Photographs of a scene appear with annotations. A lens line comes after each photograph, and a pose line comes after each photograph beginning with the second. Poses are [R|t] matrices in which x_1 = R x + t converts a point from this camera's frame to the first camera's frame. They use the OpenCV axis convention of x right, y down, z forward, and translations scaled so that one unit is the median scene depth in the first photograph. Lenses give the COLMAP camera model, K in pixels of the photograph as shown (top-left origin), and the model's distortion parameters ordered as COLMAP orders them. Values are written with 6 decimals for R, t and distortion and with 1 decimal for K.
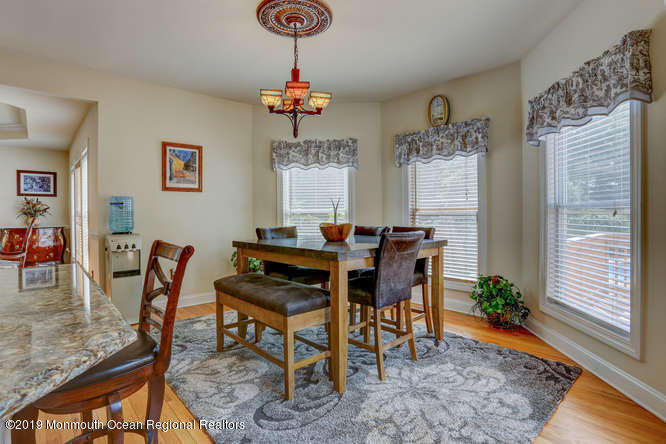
lens RADIAL K [[337.6, 0, 333.0], [0, 337.6, 222.0], [0, 0, 1]] dist [-0.082795, 0.029050]
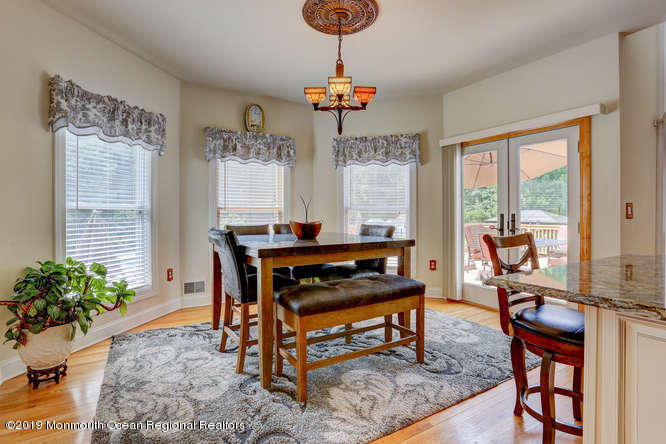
lens RADIAL K [[336.7, 0, 326.1], [0, 336.7, 212.4], [0, 0, 1]] dist [-0.067422, 0.040659]
pose [[0.212662, 0.005323, 0.977111, -0.759416], [0.013122, 0.999879, -0.008303, -0.011783], [-0.977038, 0.014587, 0.212566, 0.576662]]
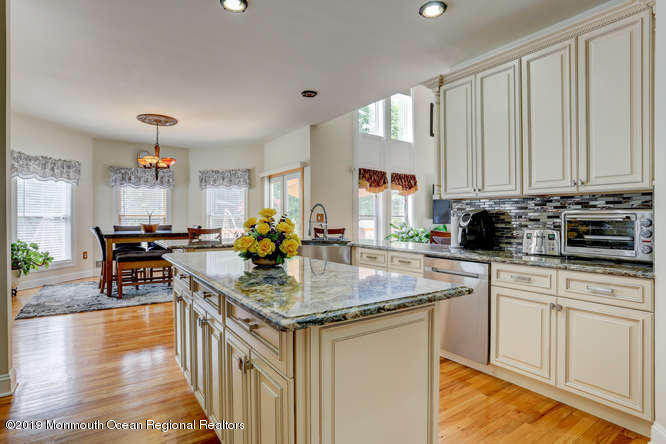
lens RADIAL K [[334.3, 0, 324.2], [0, 334.3, 222.0], [0, 0, 1]] dist [-0.062556, 0.026229]
pose [[0.150358, -0.006147, 0.988612, -1.340177], [0.013233, 0.999904, 0.004204, 0.001274], [-0.988543, 0.012450, 0.150425, -0.207530]]
